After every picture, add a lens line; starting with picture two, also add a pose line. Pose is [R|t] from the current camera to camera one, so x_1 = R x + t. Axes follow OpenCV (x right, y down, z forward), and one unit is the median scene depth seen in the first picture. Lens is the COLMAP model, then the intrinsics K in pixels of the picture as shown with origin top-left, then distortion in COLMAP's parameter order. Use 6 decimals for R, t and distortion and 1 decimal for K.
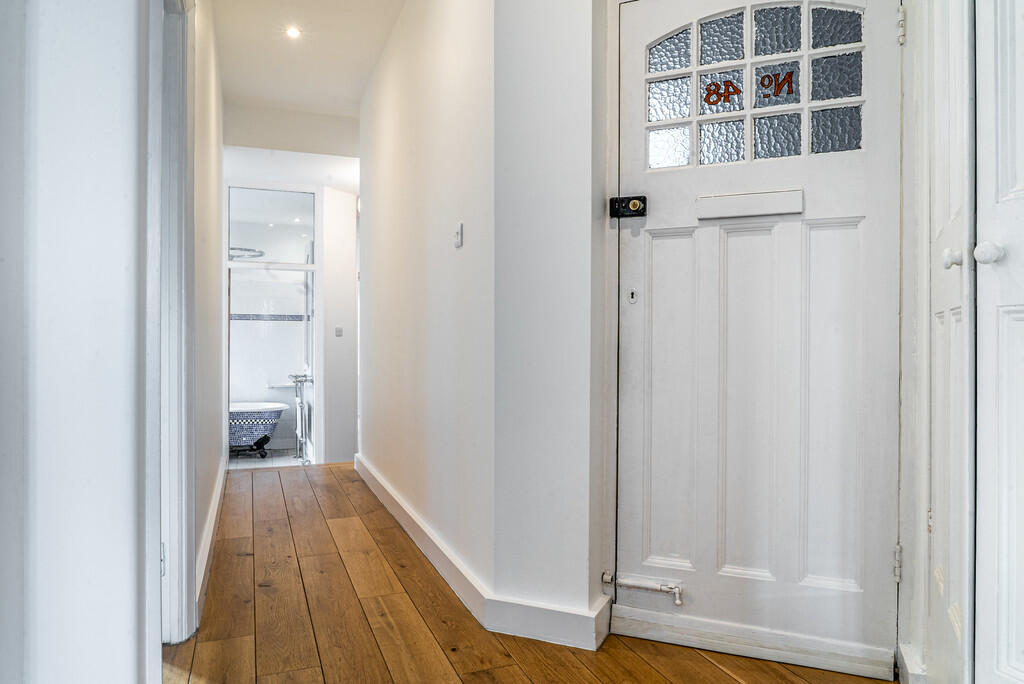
lens RADIAL K [[691.5, 0, 512.4], [0, 691.5, 340.9], [0, 0, 1]] dist [-0.023095, 0.004962]
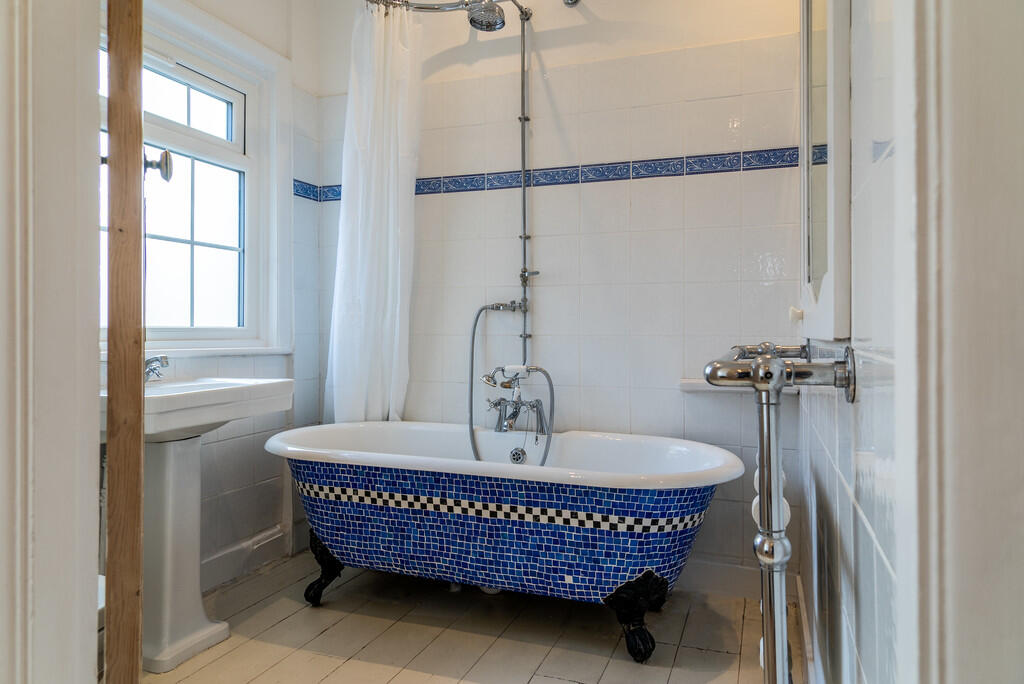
lens RADIAL K [[691.5, 0, 512.3], [0, 691.5, 335.0], [0, 0, 1]] dist [-0.023095, 0.004962]
pose [[0.763564, -0.004516, -0.645716, -0.226895], [0.002167, 0.999988, -0.004432, 0.046783], [0.645728, 0.001985, 0.763565, 0.761958]]
